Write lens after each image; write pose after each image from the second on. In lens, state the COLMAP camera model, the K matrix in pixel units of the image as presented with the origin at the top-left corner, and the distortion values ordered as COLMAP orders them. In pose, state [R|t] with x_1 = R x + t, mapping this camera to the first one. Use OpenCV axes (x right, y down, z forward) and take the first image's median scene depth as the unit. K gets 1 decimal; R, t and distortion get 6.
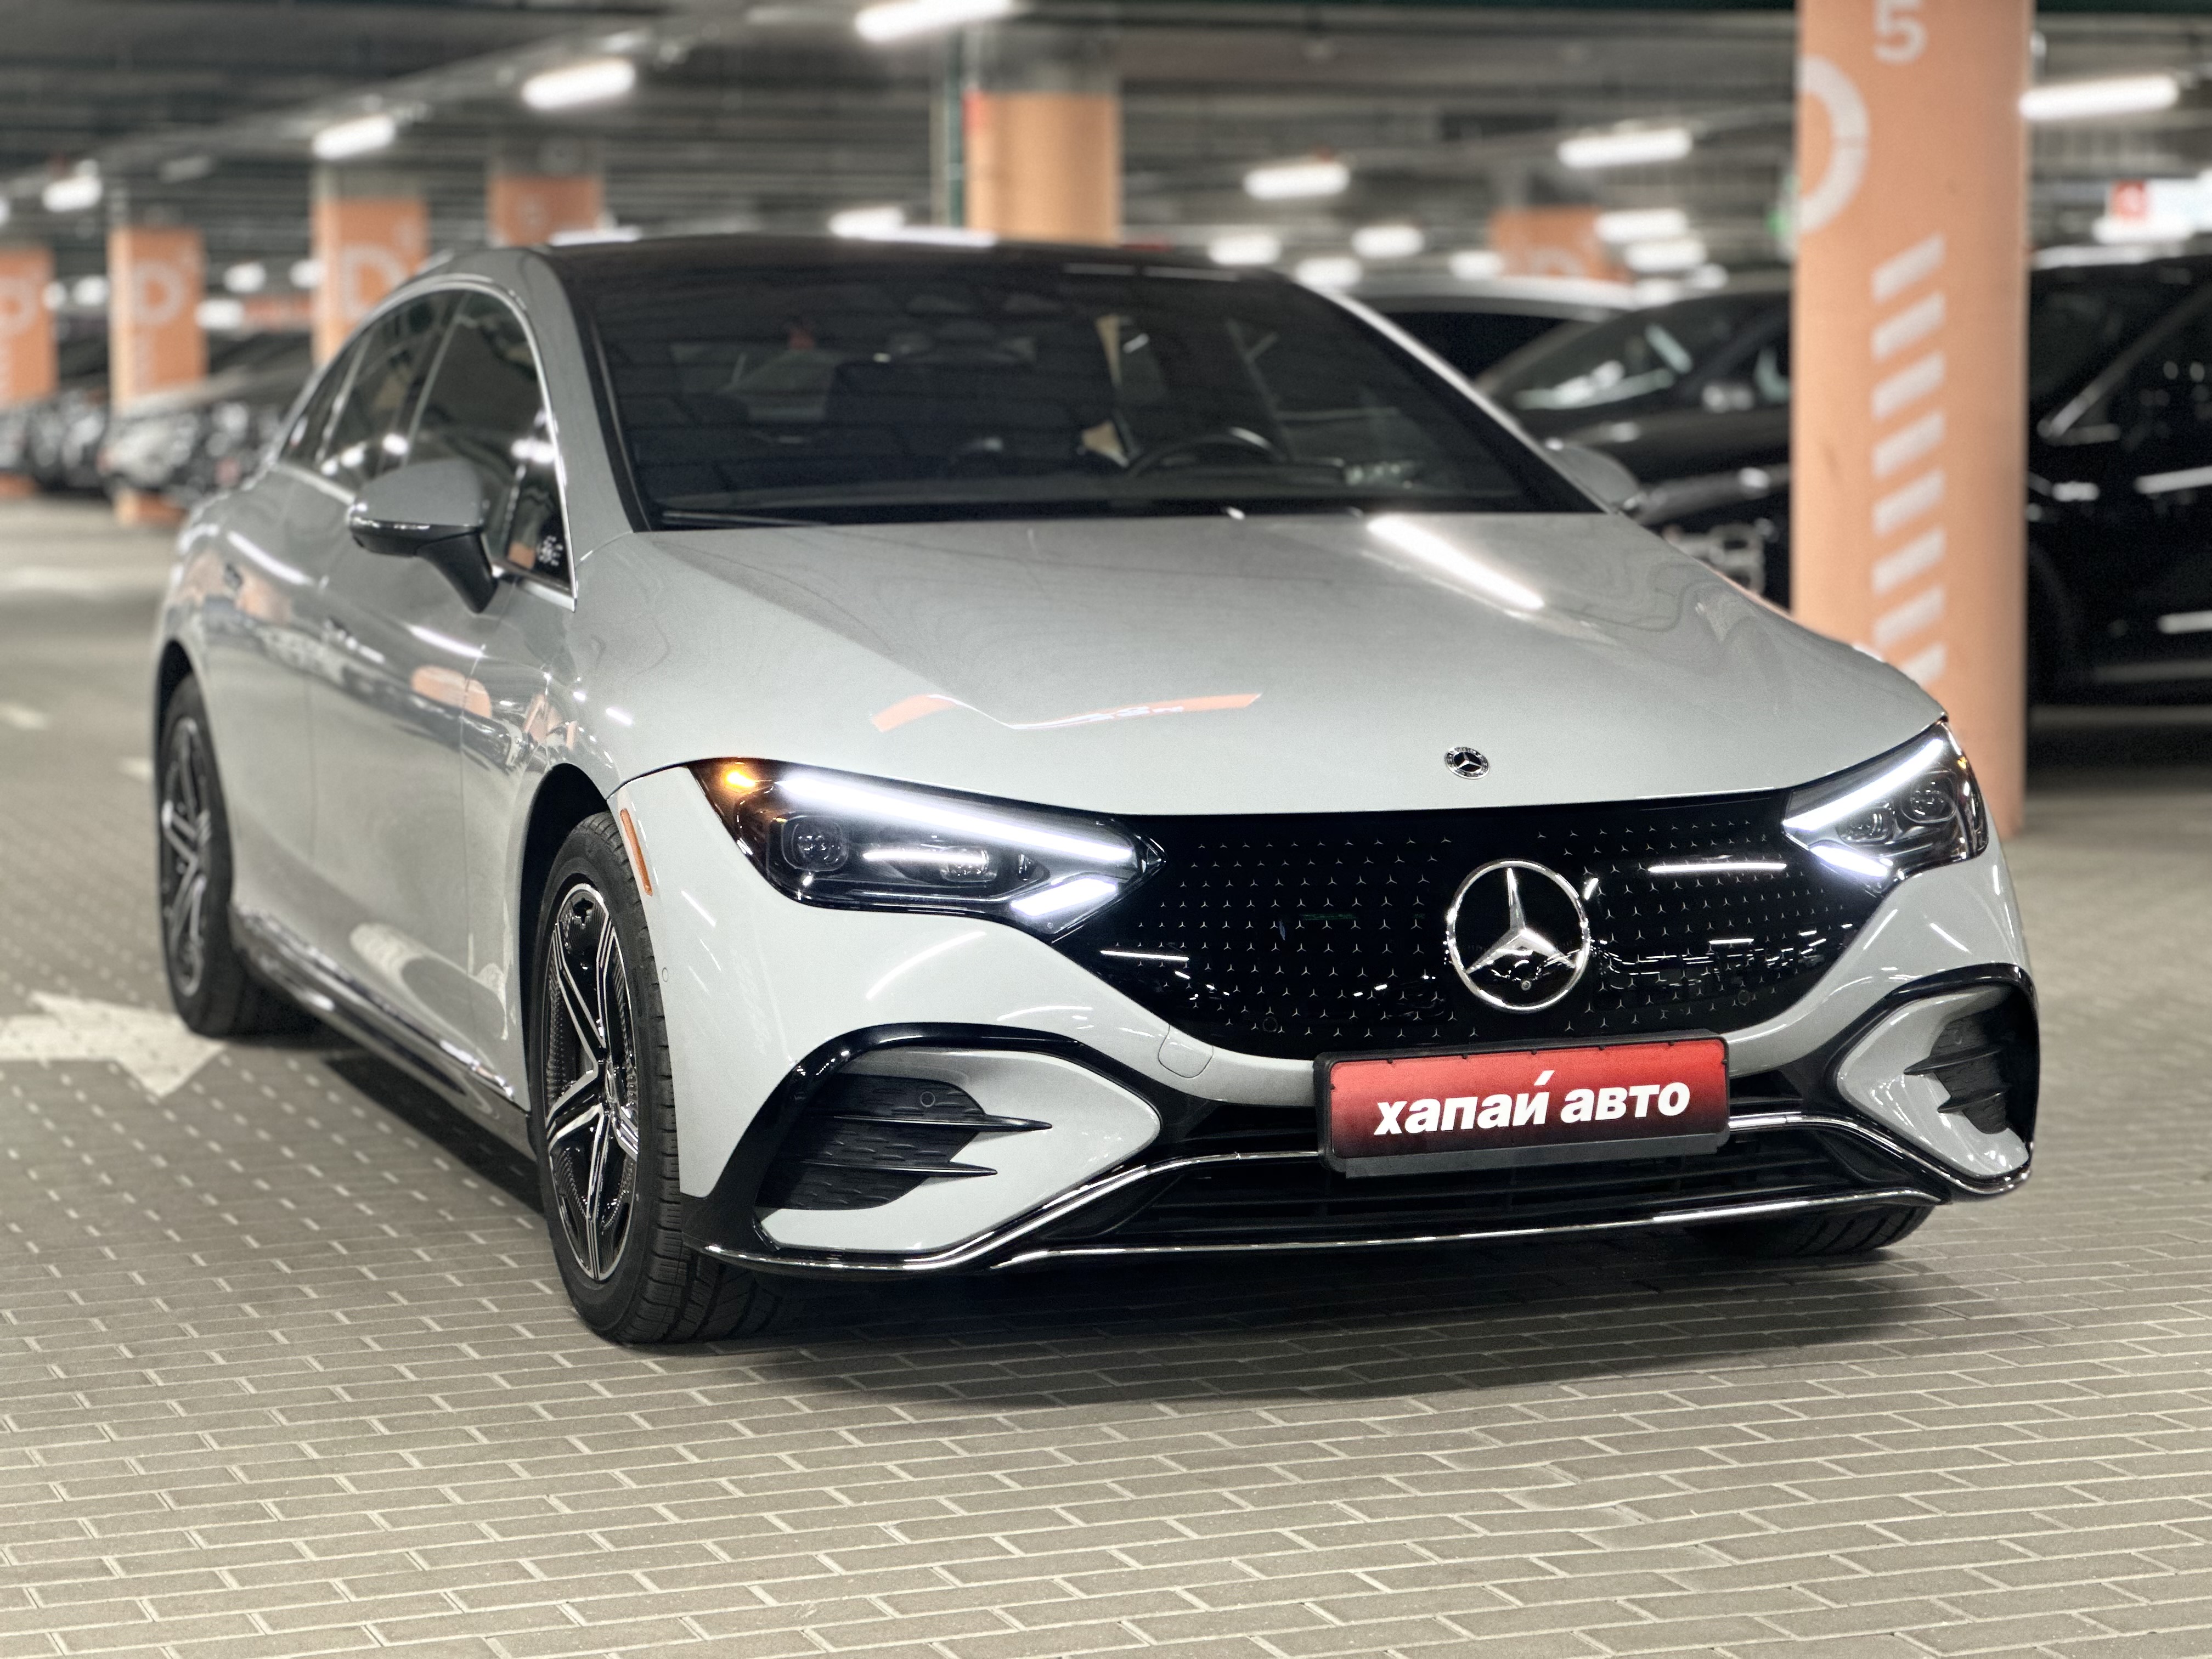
lens RADIAL K [[5434.5, 0, 1106.0], [0, 5434.5, 829.5], [0, 0, 1]] dist [-0.732400, 18.284390]
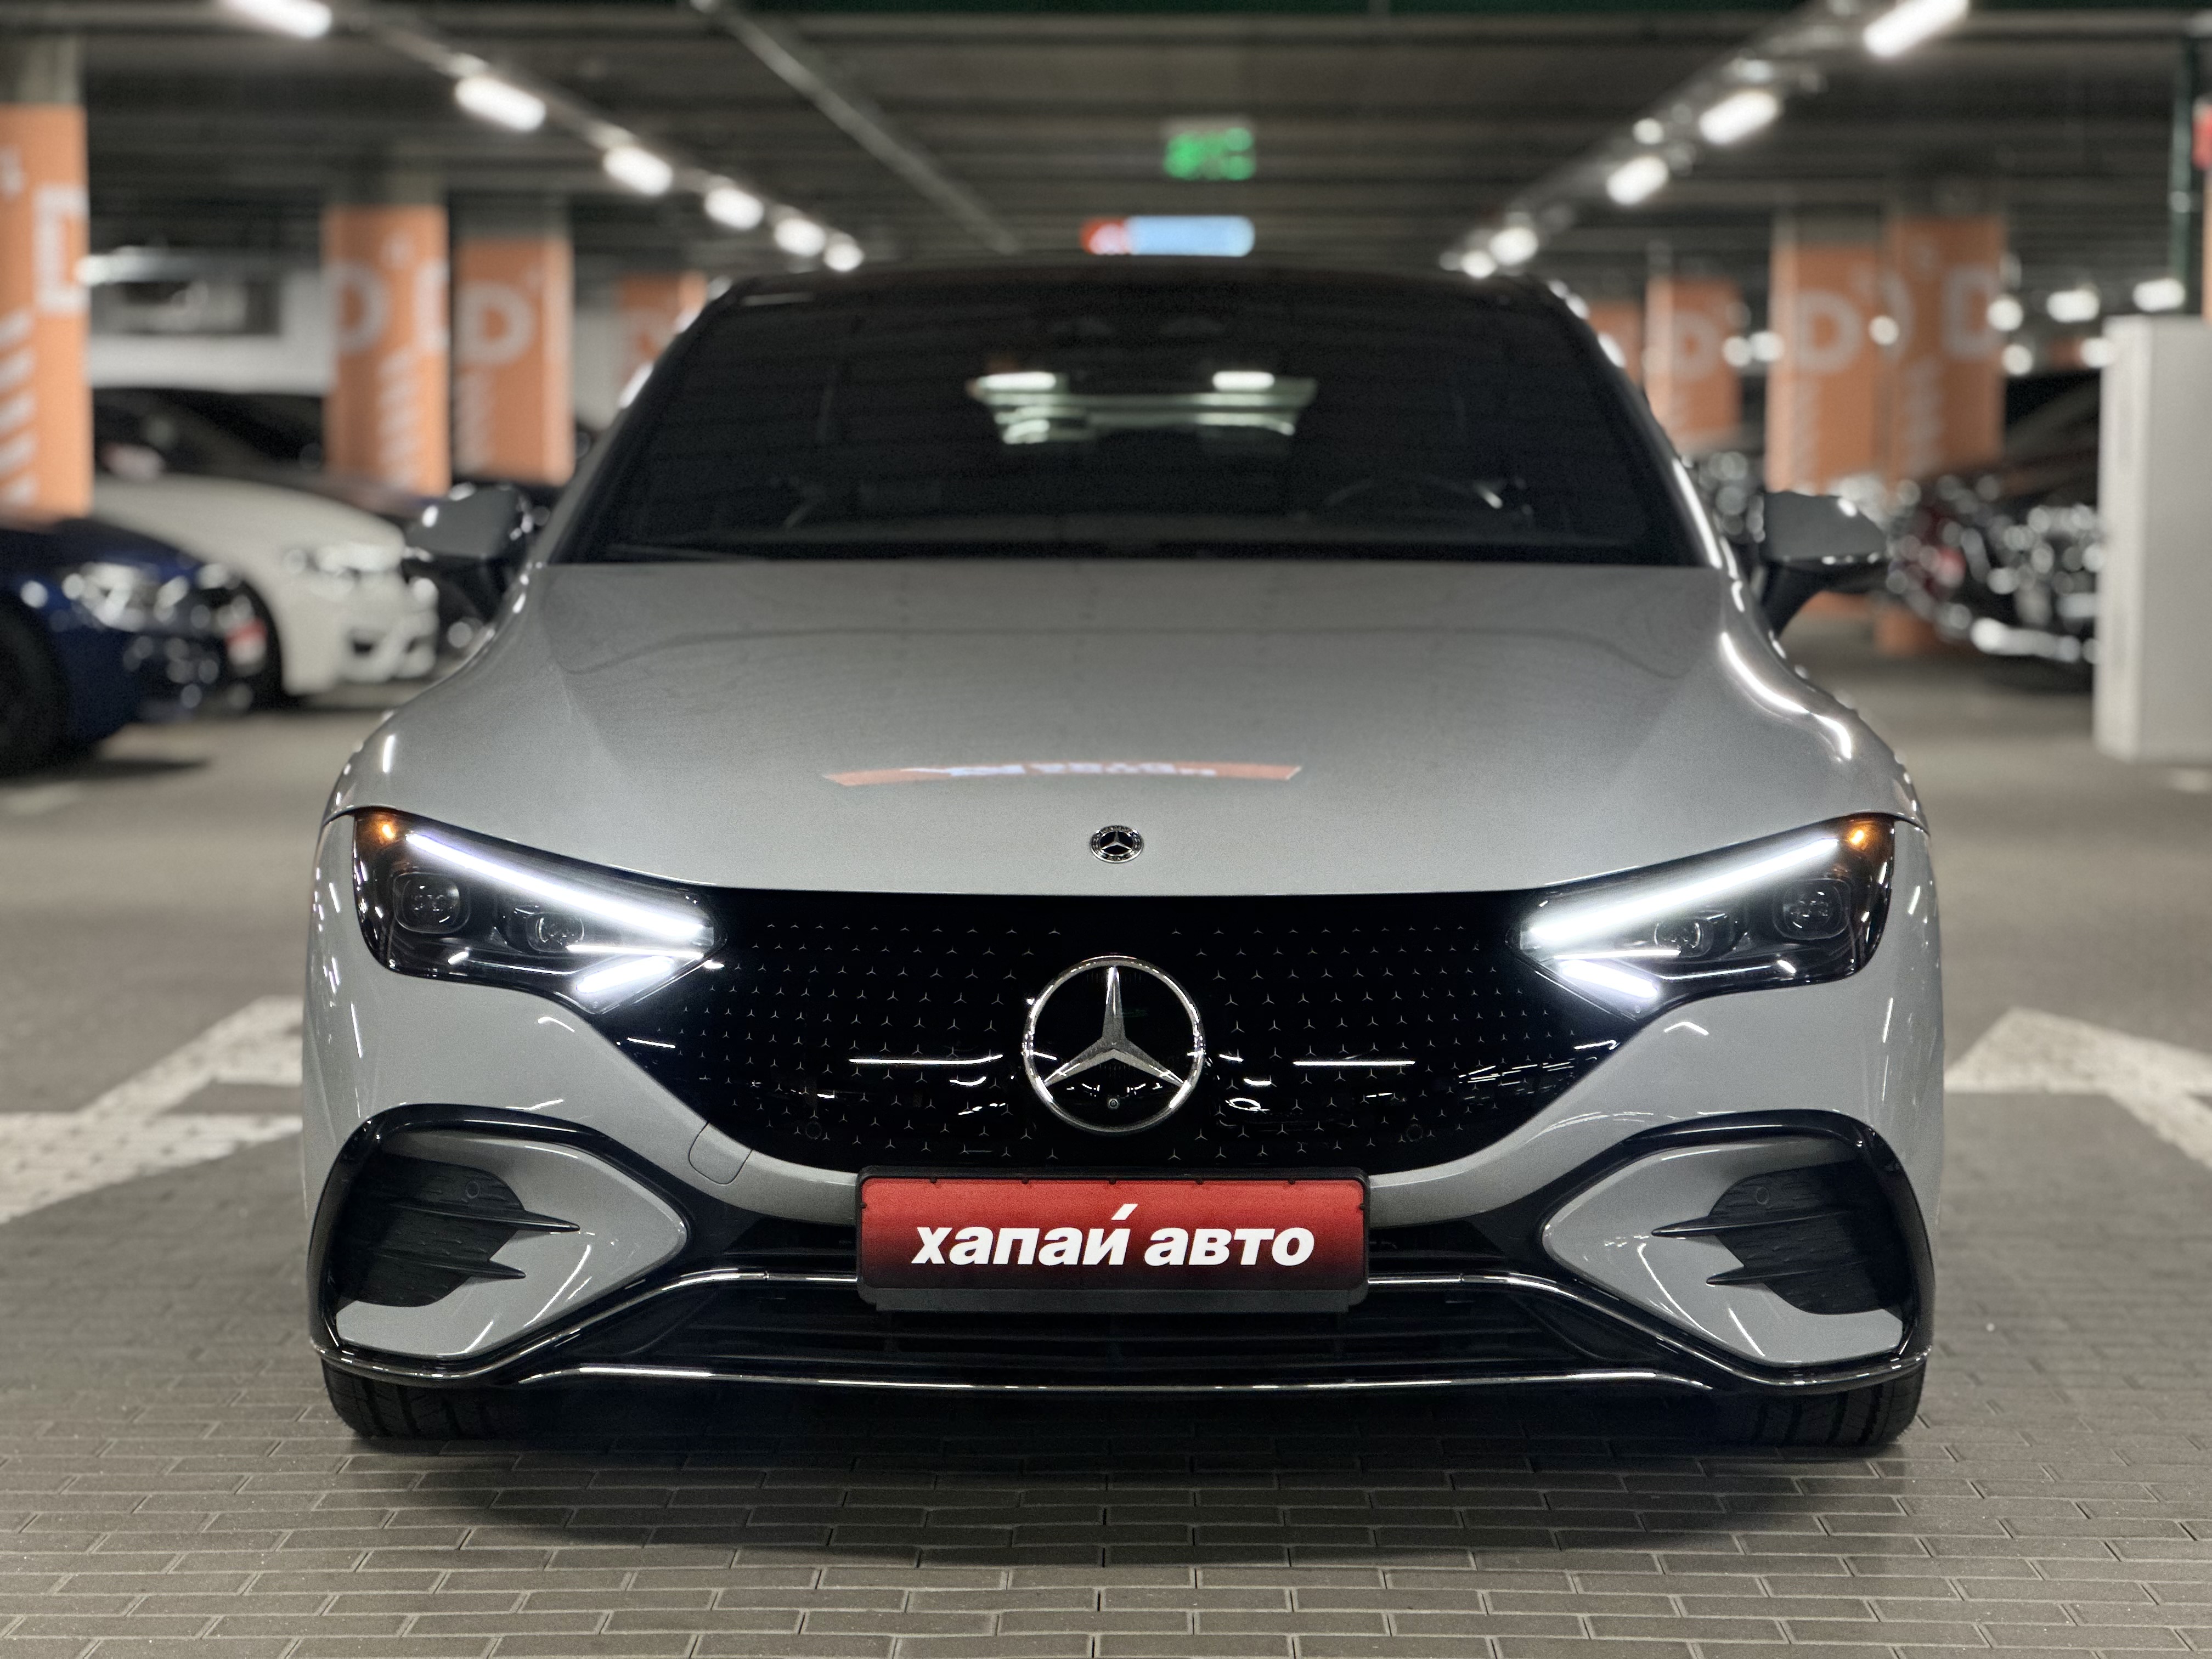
lens RADIAL K [[5434.5, 0, 1106.0], [0, 5434.5, 829.5], [0, 0, 1]] dist [-0.732400, 18.284390]
pose [[0.934638, 0.038747, -0.353484, 0.379567], [-0.042896, 0.999072, -0.003906, -0.011329], [0.353005, 0.018813, 0.935432, 0.190636]]
